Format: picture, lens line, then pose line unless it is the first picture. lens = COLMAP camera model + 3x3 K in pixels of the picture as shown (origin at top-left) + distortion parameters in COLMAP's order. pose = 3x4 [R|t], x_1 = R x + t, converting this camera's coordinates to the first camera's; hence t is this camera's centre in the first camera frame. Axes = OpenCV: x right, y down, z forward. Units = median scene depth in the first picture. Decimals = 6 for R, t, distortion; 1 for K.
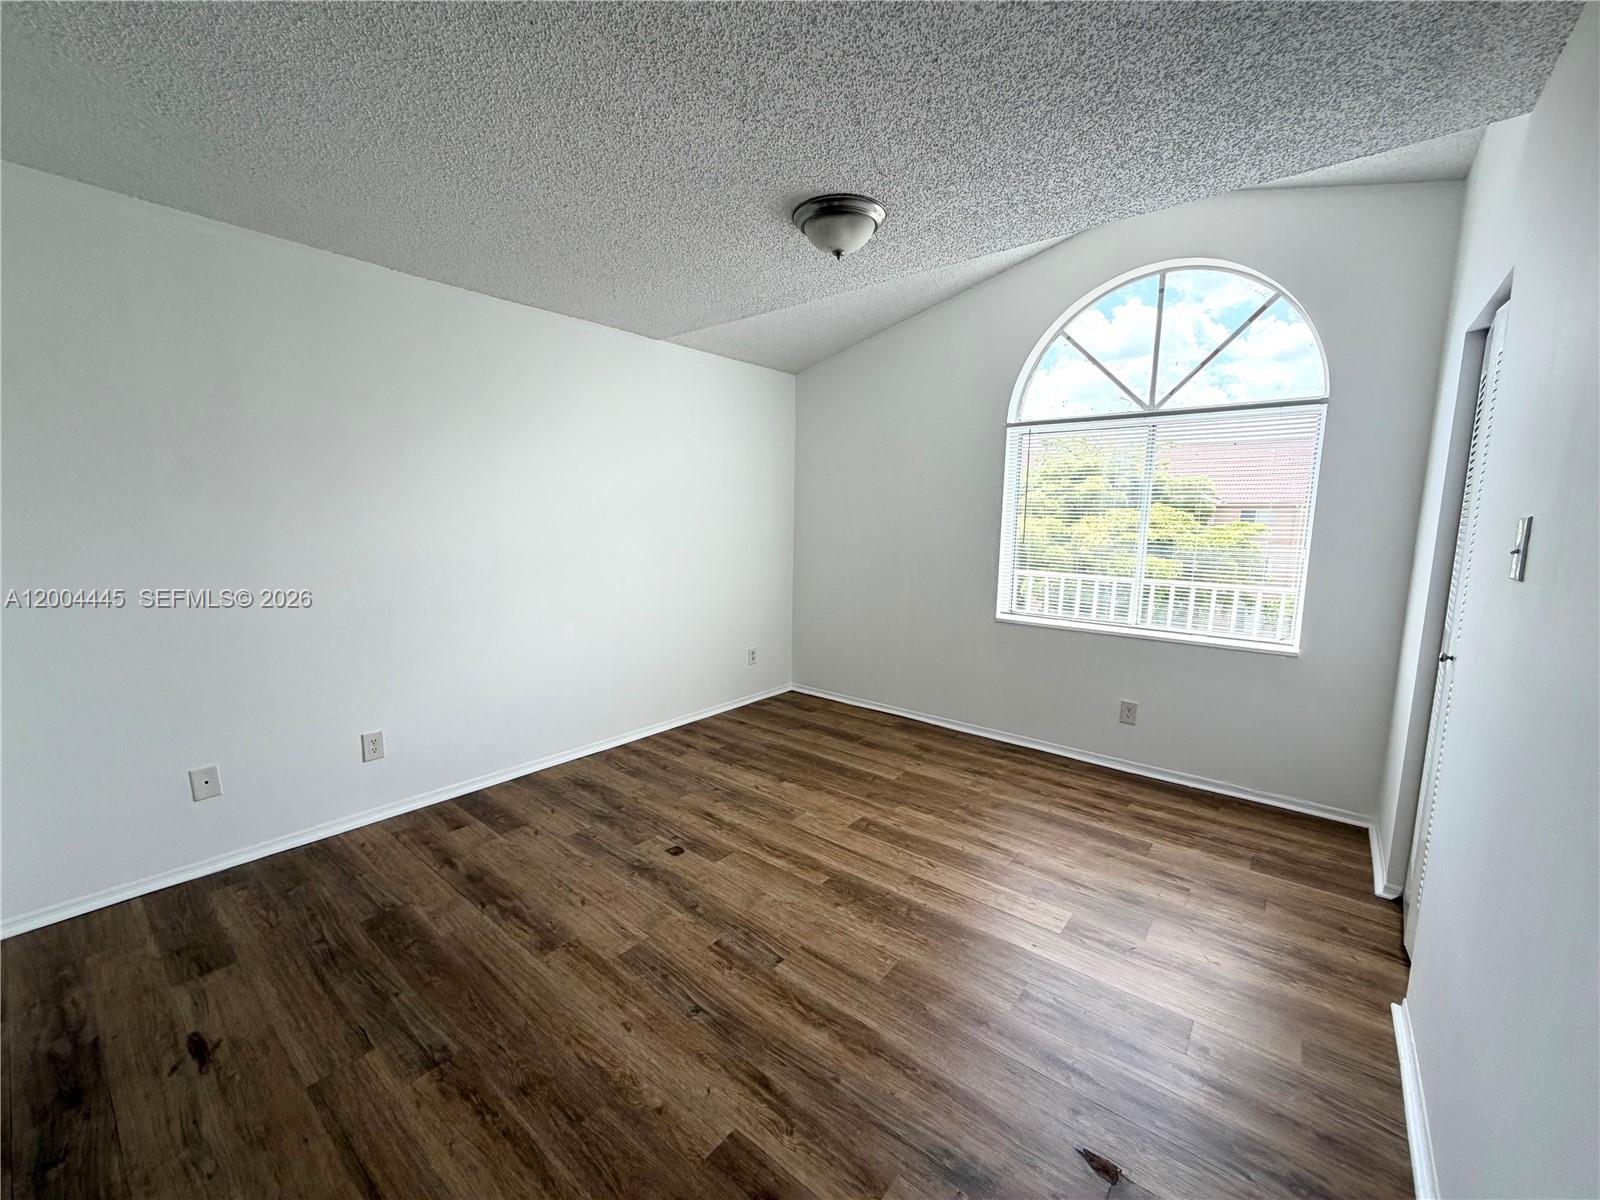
lens RADIAL K [[642.3, 0, 800.0], [0, 642.3, 600.0], [0, 0, 1]] dist [0.008862, 0.000276]
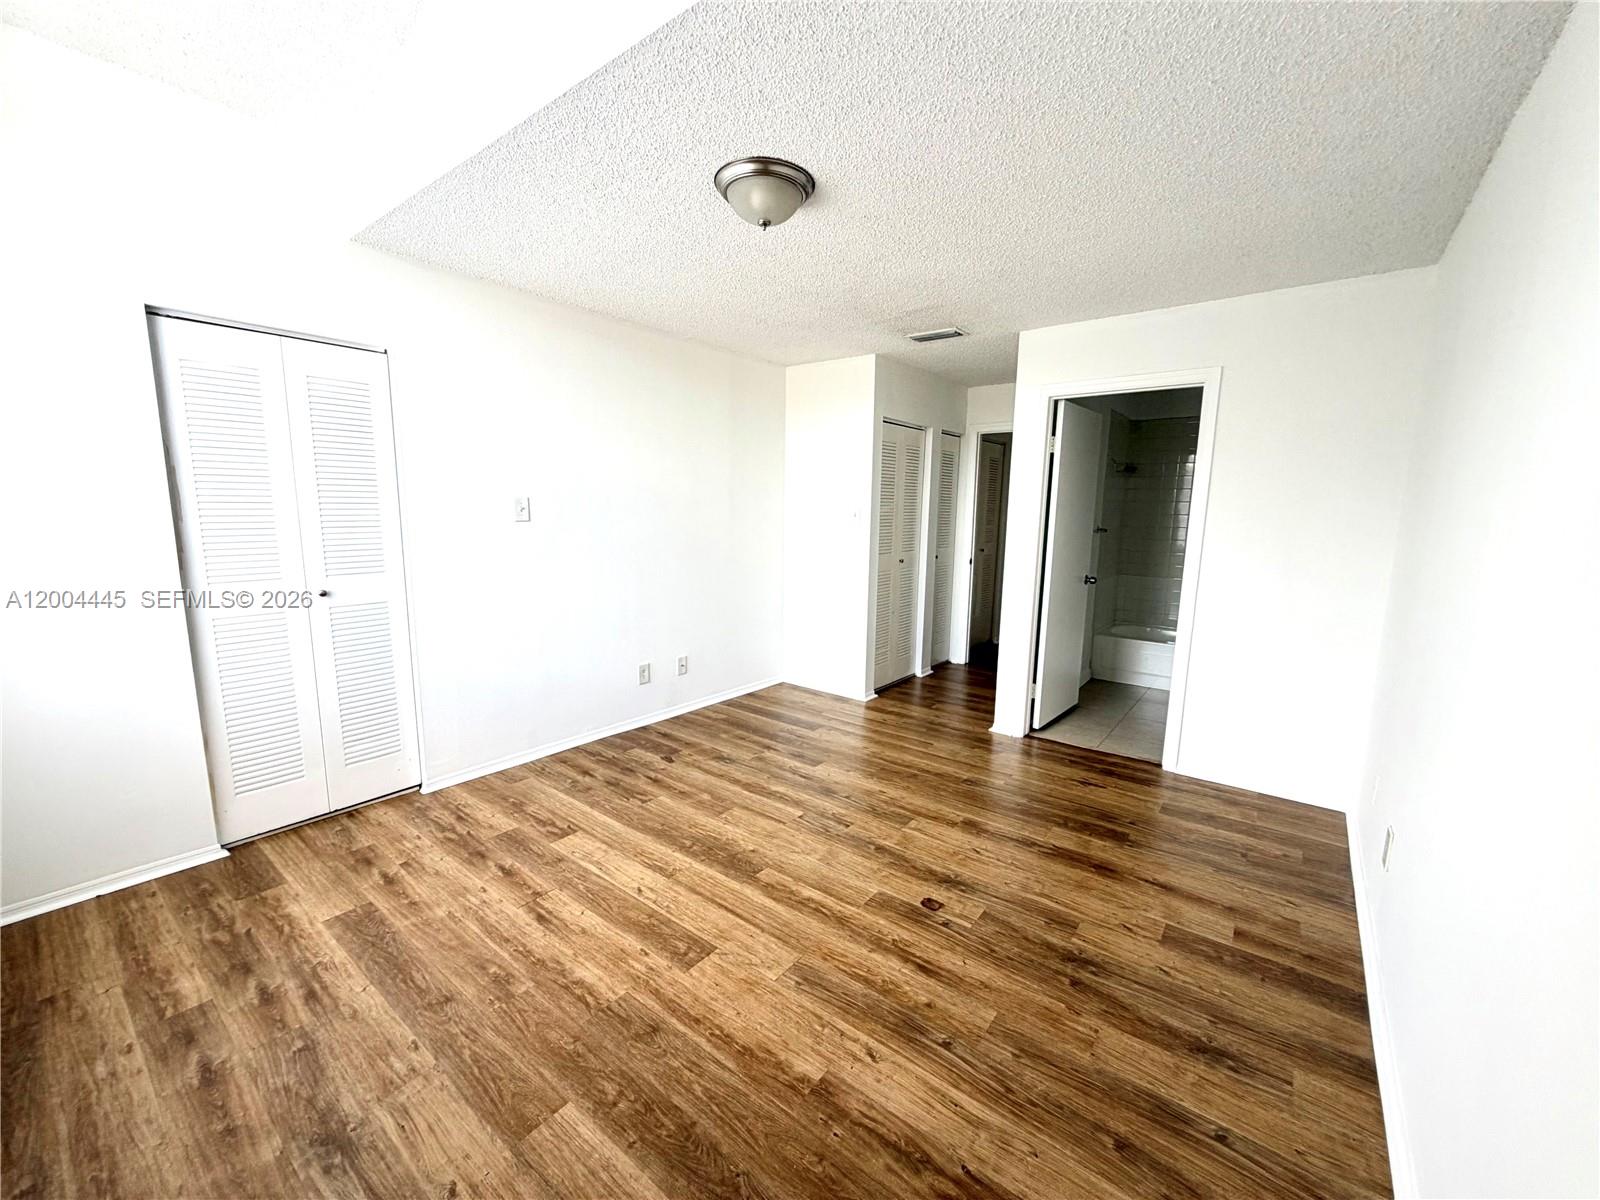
lens RADIAL K [[642.3, 0, 800.0], [0, 642.3, 600.0], [0, 0, 1]] dist [0.008862, 0.000276]
pose [[-0.999393, -0.027138, -0.021829, 0.010413], [-0.032090, 0.961120, 0.274260, -0.218059], [0.013537, 0.274794, -0.961408, 1.651172]]
